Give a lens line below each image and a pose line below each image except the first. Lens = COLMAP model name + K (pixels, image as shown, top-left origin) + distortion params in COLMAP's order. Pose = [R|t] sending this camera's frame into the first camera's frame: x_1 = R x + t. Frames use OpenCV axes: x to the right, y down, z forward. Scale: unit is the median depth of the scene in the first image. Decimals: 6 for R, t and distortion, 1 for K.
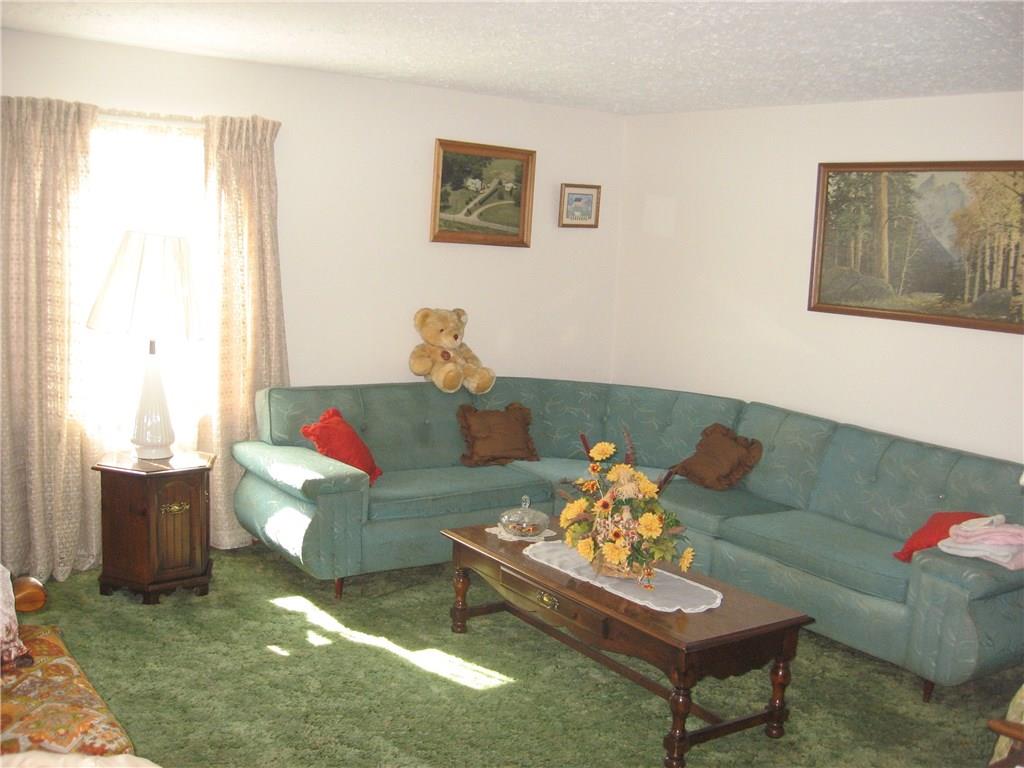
lens RADIAL K [[1057.6, 0, 526.9], [0, 1057.6, 386.1], [0, 0, 1]] dist [-0.144696, 0.087585]
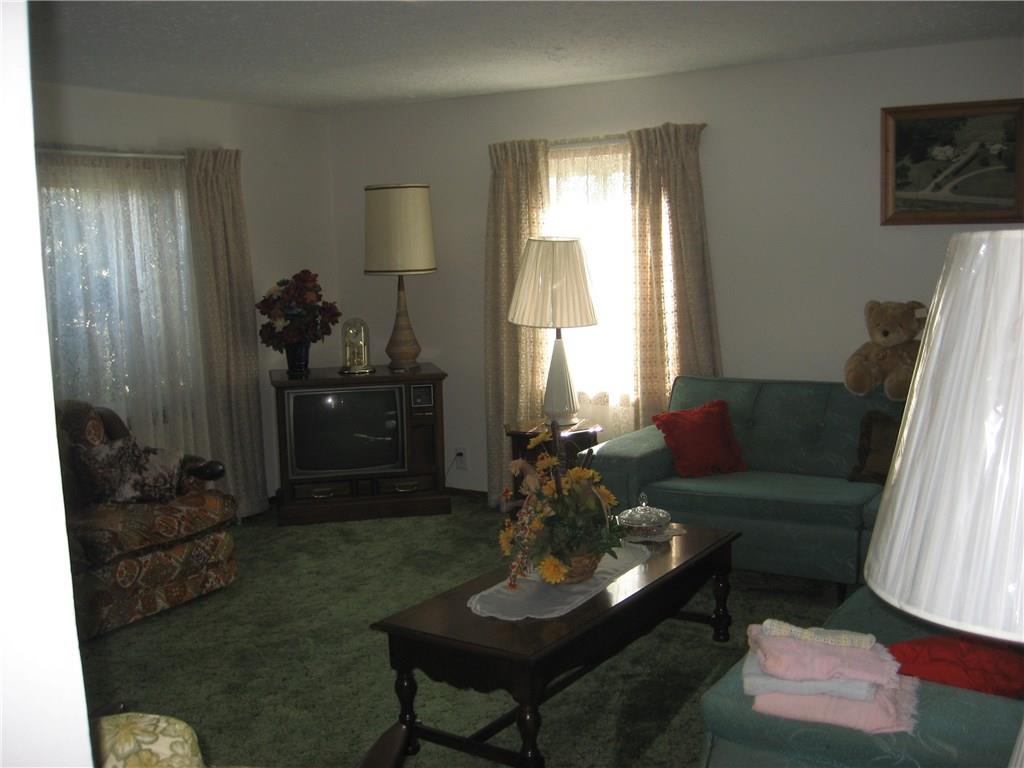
lens RADIAL K [[1057.6, 0, 526.9], [0, 1057.6, 386.1], [0, 0, 1]] dist [-0.144696, 0.087585]
pose [[0.372439, 0.055144, -0.926417, 0.599160], [-0.068041, 0.997169, 0.032001, -0.010130], [0.925559, 0.051116, 0.375137, 0.397054]]
